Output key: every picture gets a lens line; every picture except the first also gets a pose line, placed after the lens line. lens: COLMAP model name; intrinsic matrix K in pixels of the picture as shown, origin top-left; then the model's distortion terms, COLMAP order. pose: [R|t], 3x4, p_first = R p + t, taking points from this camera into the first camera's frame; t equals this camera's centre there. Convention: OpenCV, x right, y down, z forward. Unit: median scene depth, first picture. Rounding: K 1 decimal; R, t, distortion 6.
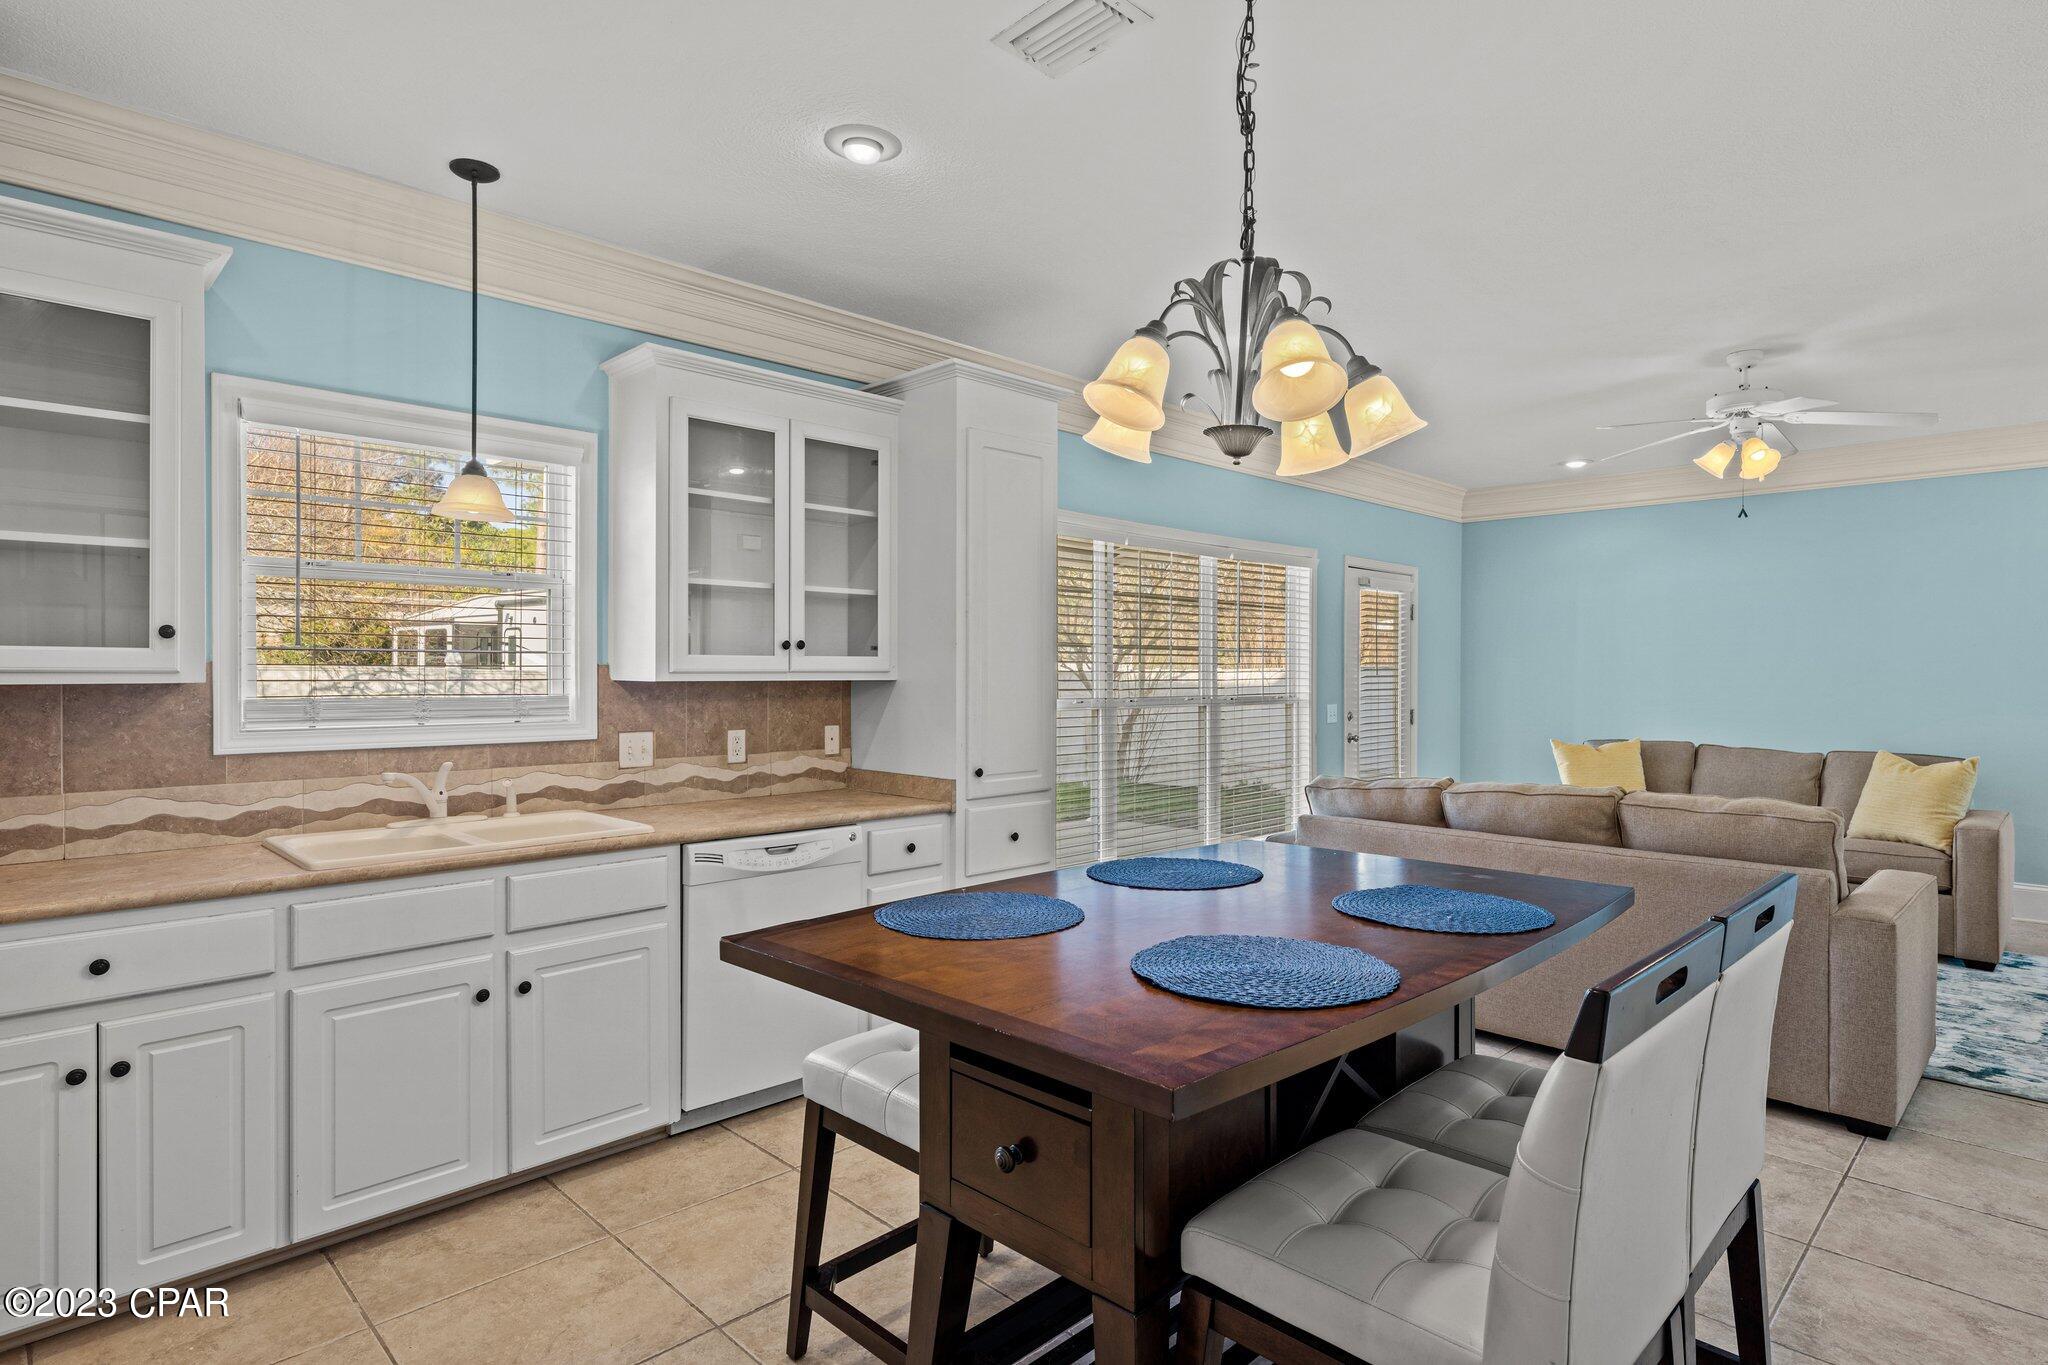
lens RADIAL K [[1072.2, 0, 1023.0], [0, 1072.2, 671.3], [0, 0, 1]] dist [-0.002190, -0.000212]
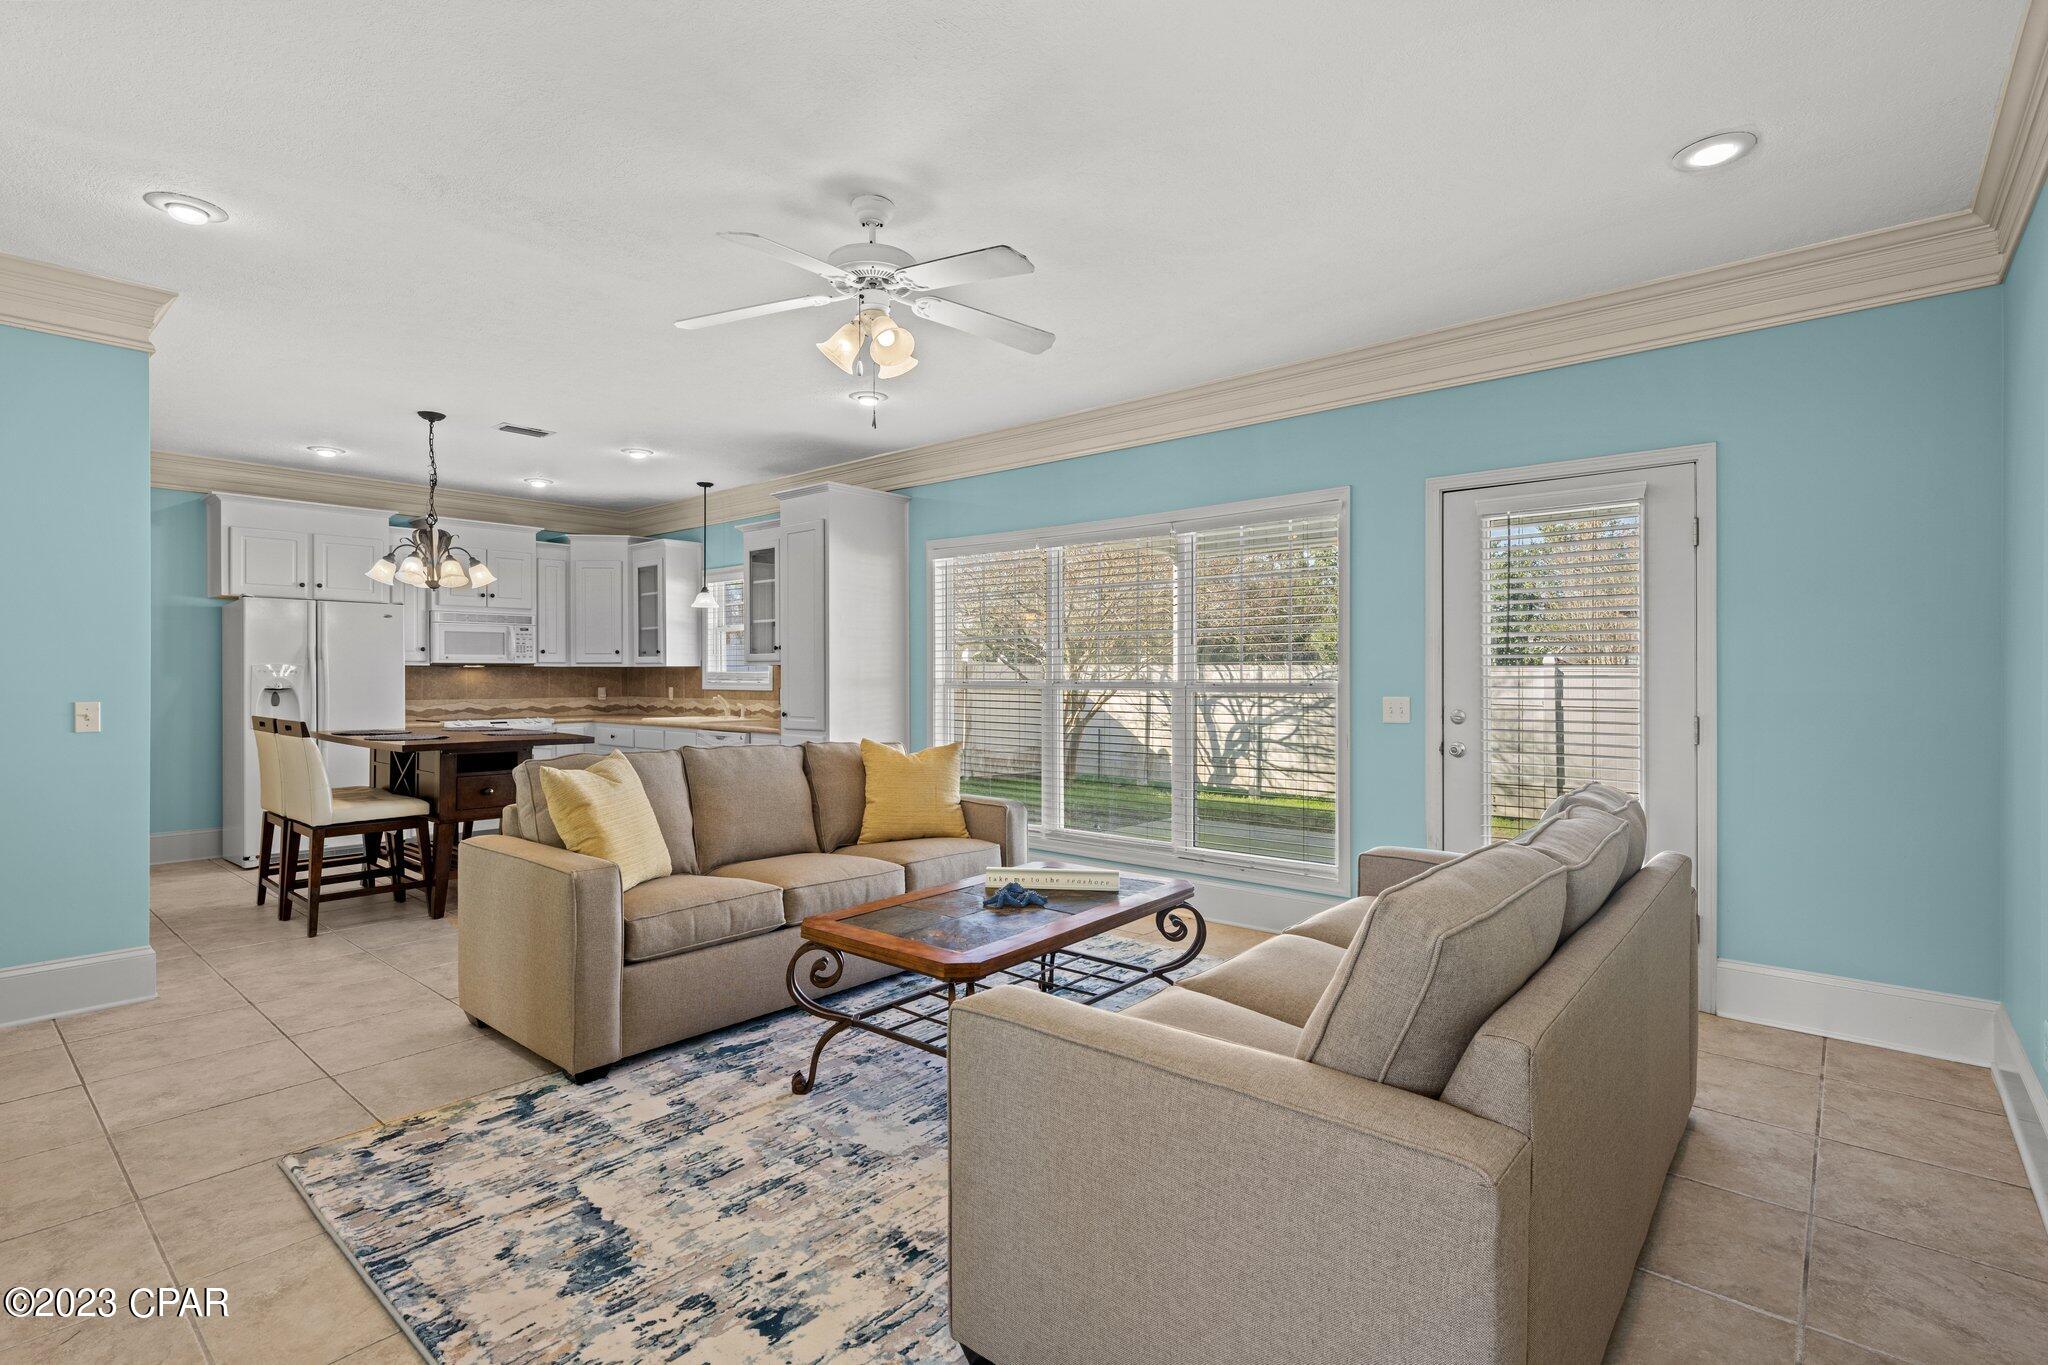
lens RADIAL K [[962.8, 0, 1026.5], [0, 962.8, 678.7], [0, 0, 1]] dist [0.006016, 0.000112]
pose [[0.086046, -0.000053, -0.996291, 1.679974], [-0.000638, 1.000000, -0.000109, 0.035490], [0.996291, 0.000645, 0.086046, 1.315572]]
